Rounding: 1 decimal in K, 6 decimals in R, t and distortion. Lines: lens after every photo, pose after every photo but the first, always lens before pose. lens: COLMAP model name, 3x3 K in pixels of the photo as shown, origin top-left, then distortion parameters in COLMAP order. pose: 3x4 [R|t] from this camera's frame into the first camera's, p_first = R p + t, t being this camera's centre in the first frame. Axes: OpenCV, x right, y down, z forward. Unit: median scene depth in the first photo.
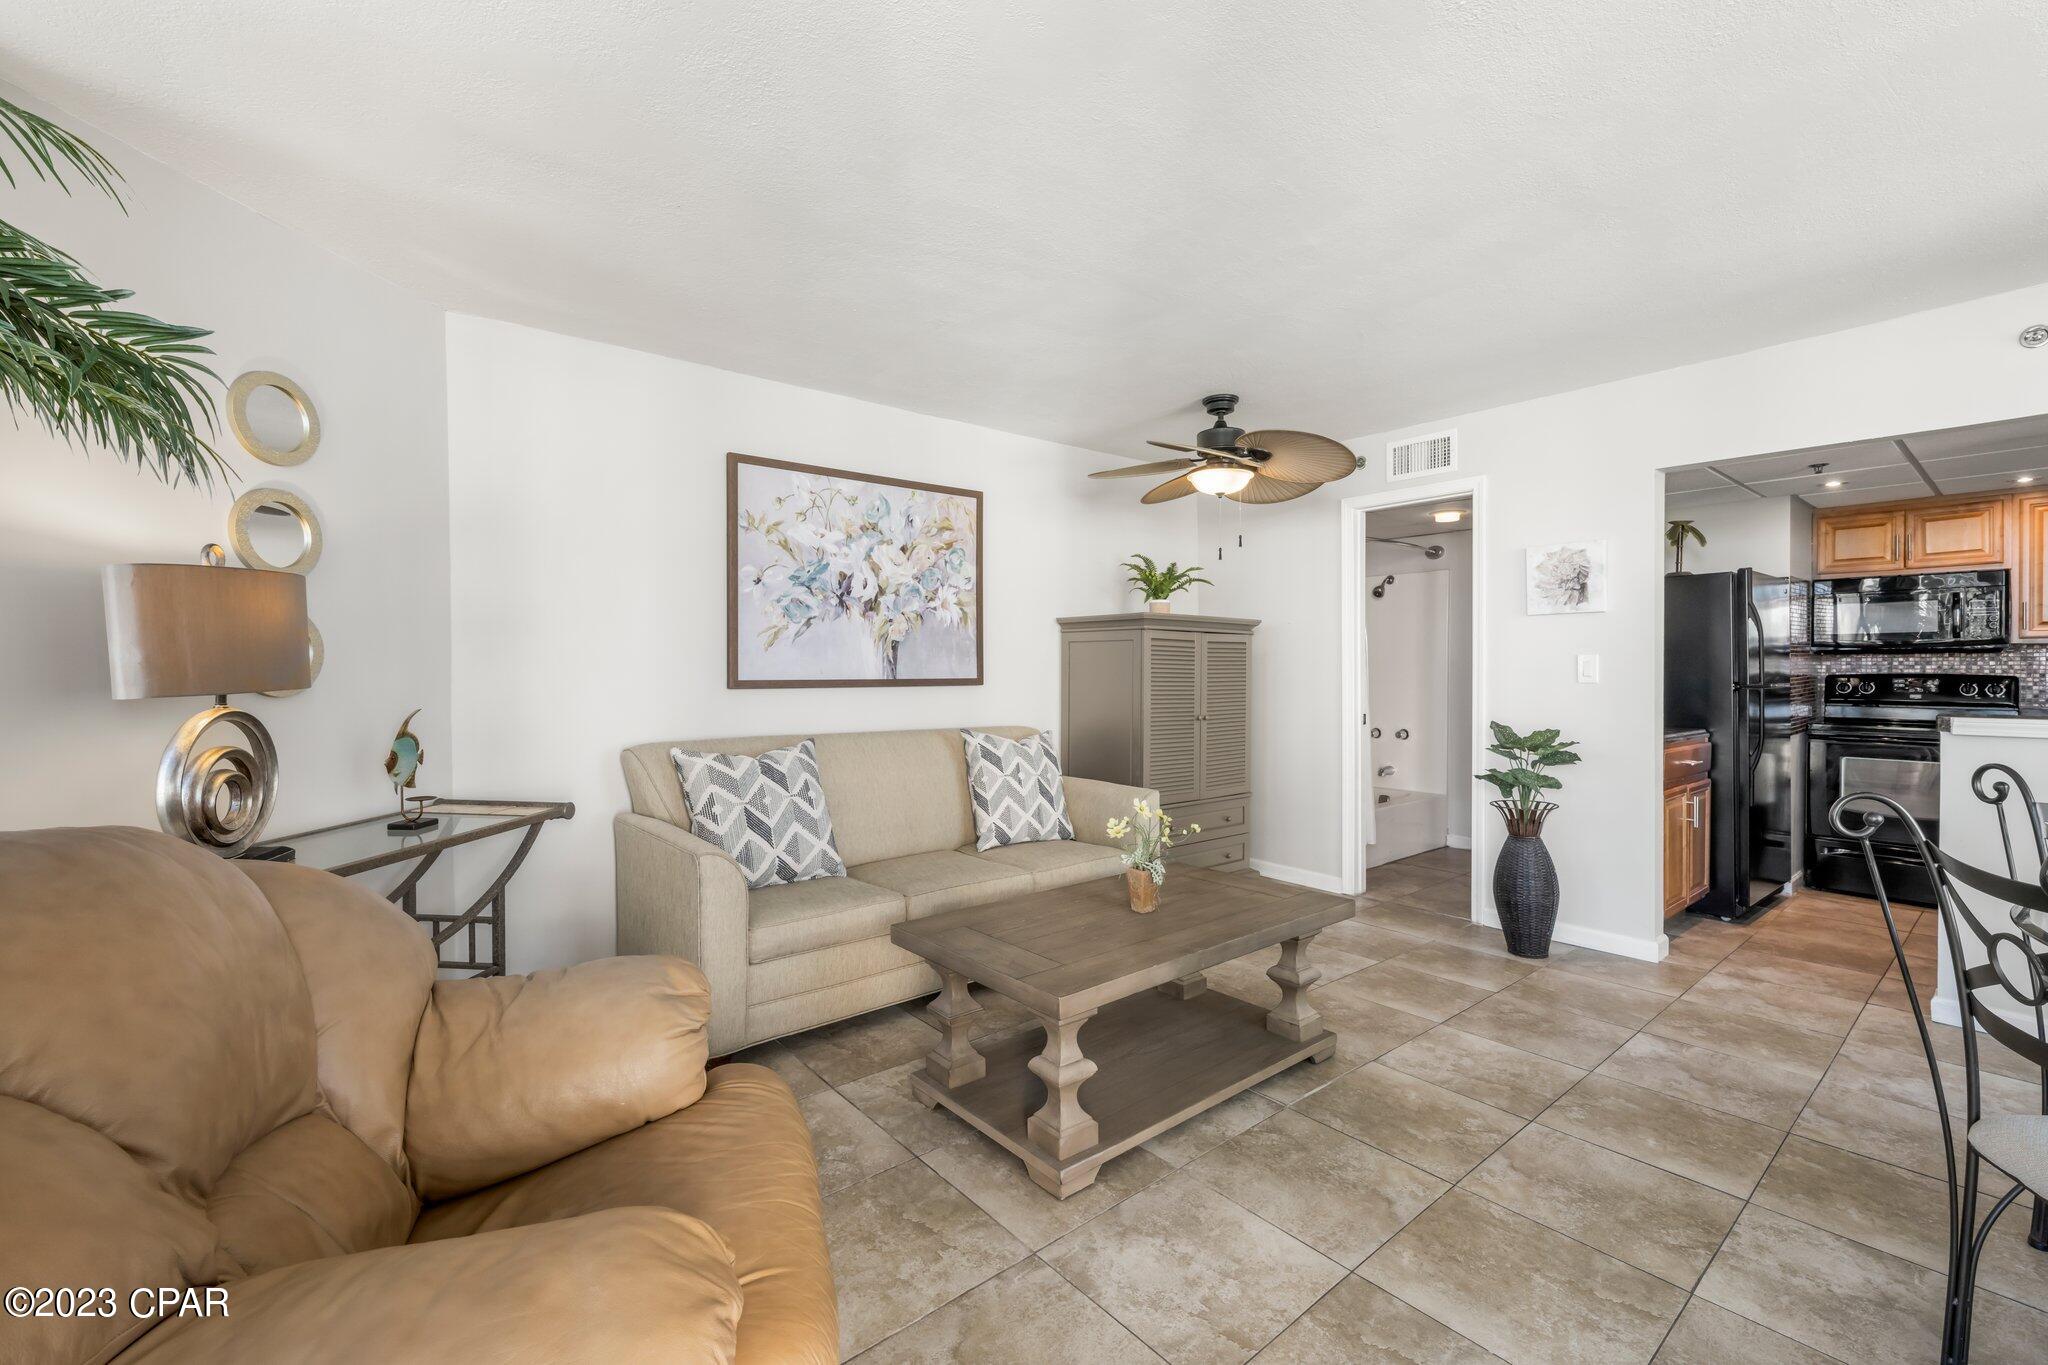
lens RADIAL K [[893.2, 0, 1011.9], [0, 893.2, 662.0], [0, 0, 1]] dist [0.002980, -0.001016]
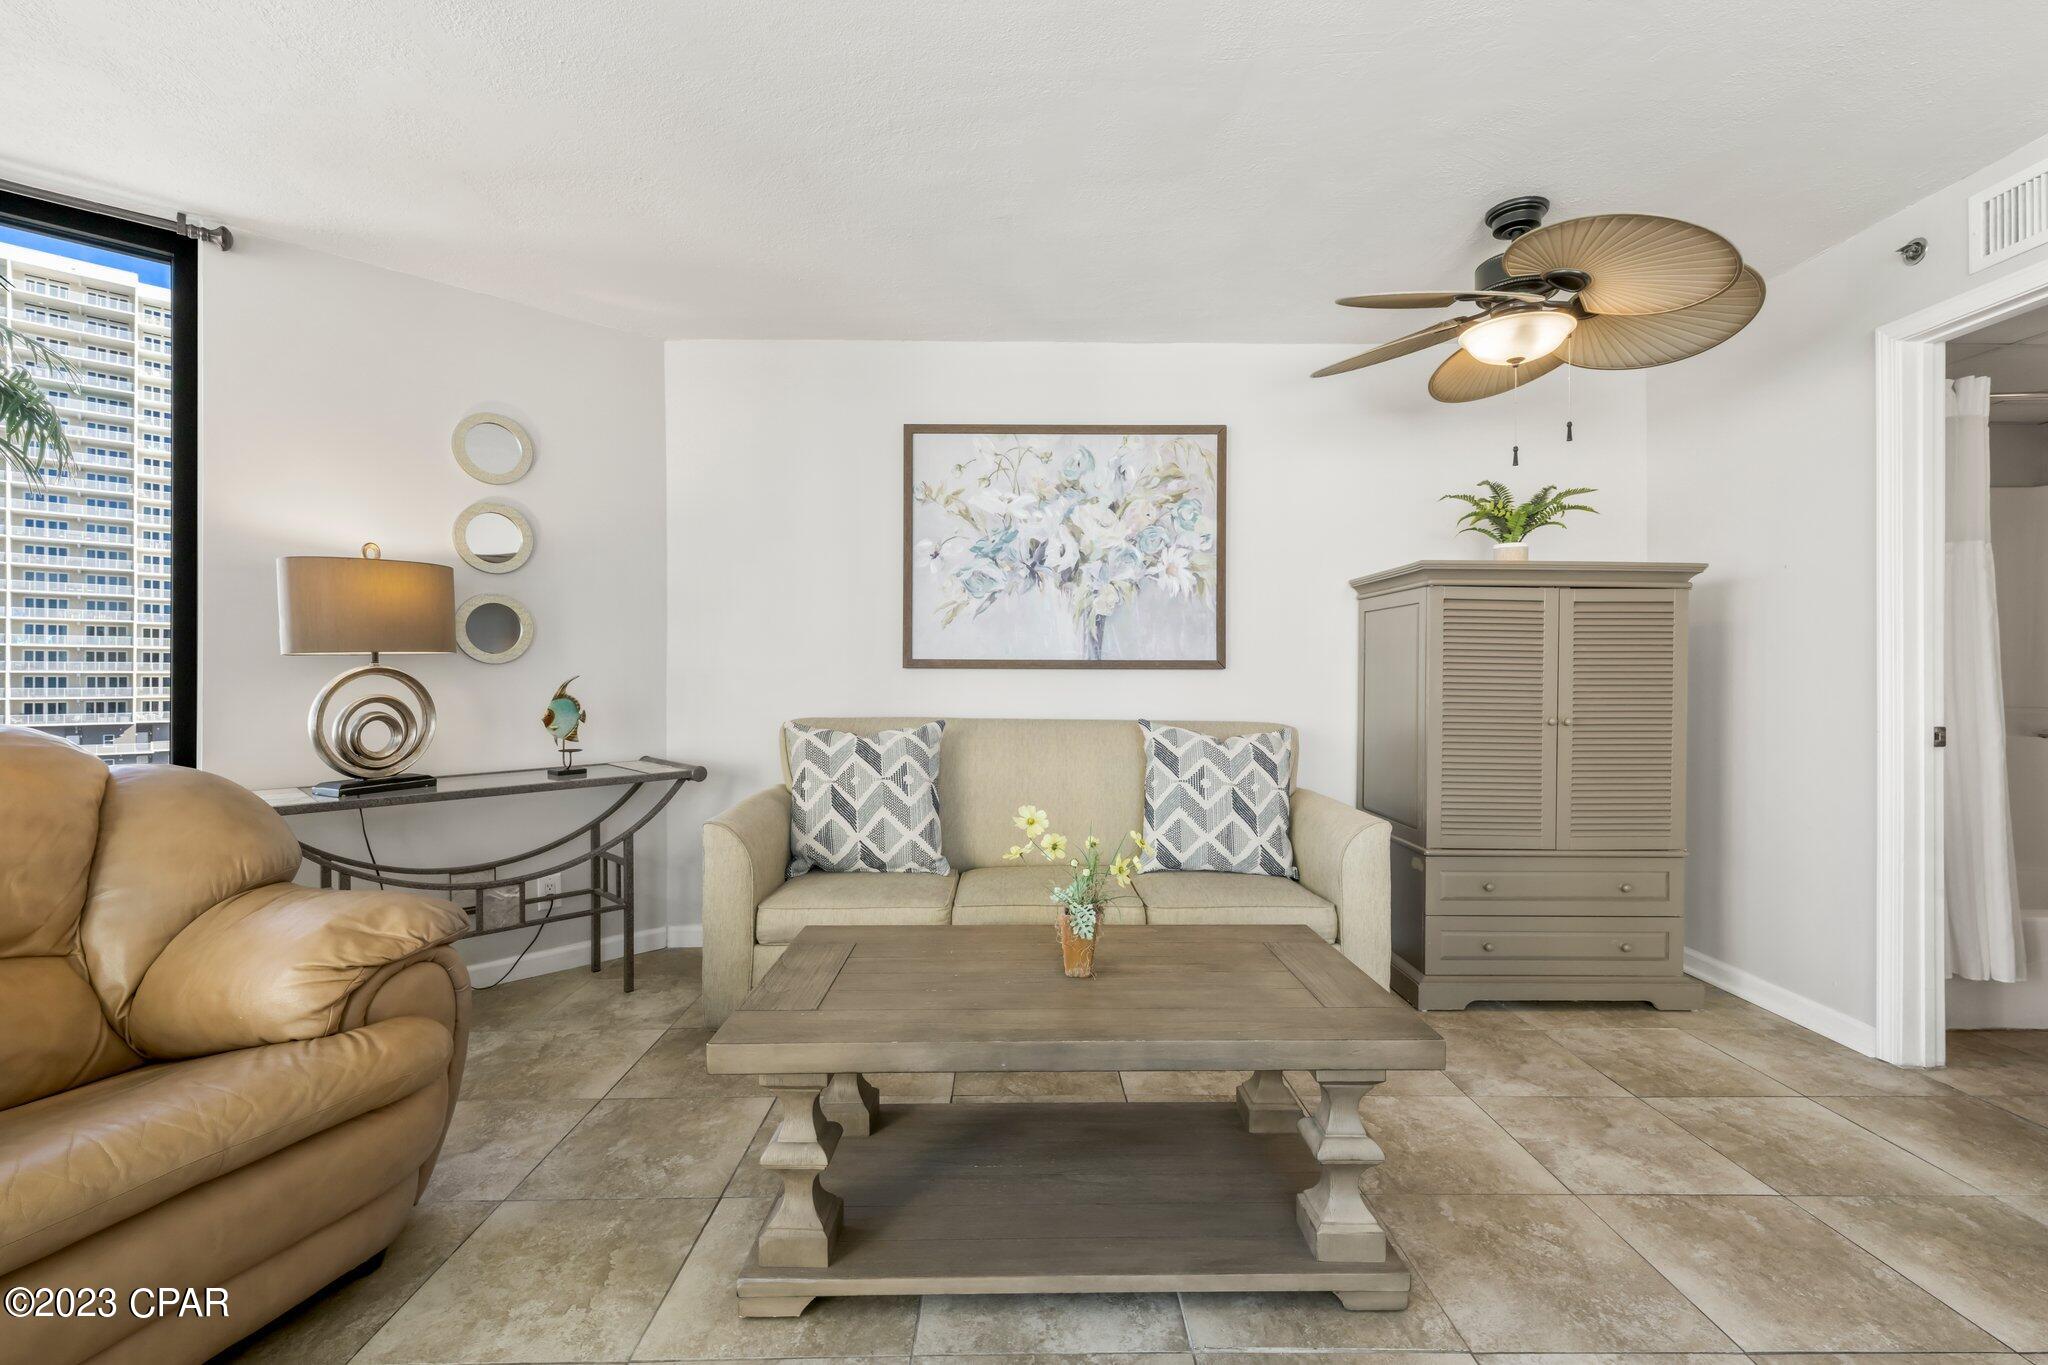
lens RADIAL K [[893.2, 0, 1019.7], [0, 893.2, 687.4], [0, 0, 1]] dist [0.002980, -0.001016]
pose [[0.774166, 0.012241, -0.632864, 0.373806], [-0.000785, 0.999831, 0.018379, 0.031069], [0.632982, -0.013732, 0.774045, 0.305180]]
